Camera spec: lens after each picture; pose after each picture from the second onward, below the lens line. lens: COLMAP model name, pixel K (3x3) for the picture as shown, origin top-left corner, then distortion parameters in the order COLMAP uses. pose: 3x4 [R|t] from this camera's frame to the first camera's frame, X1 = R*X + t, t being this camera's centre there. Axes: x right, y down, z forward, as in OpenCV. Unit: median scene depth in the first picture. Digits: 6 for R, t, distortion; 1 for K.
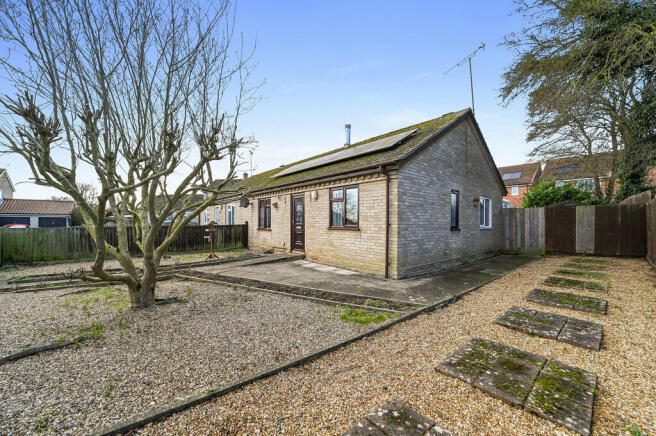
lens RADIAL K [[255.0, 0, 326.1], [0, 255.0, 219.4], [0, 0, 1]] dist [-0.017022, 0.001912]
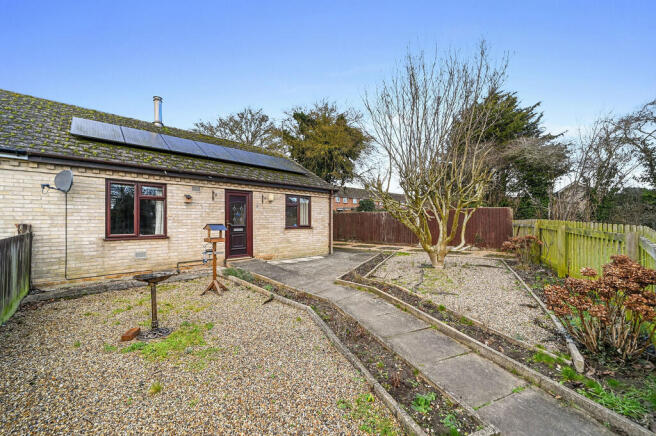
lens RADIAL K [[255.0, 0, 325.8], [0, 255.0, 214.9], [0, 0, 1]] dist [-0.017022, 0.001912]
pose [[-0.085771, 0.028433, 0.995909, -1.062169], [-0.000392, 0.999592, -0.028572, 0.006218], [-0.996315, -0.002841, -0.085725, 0.828243]]
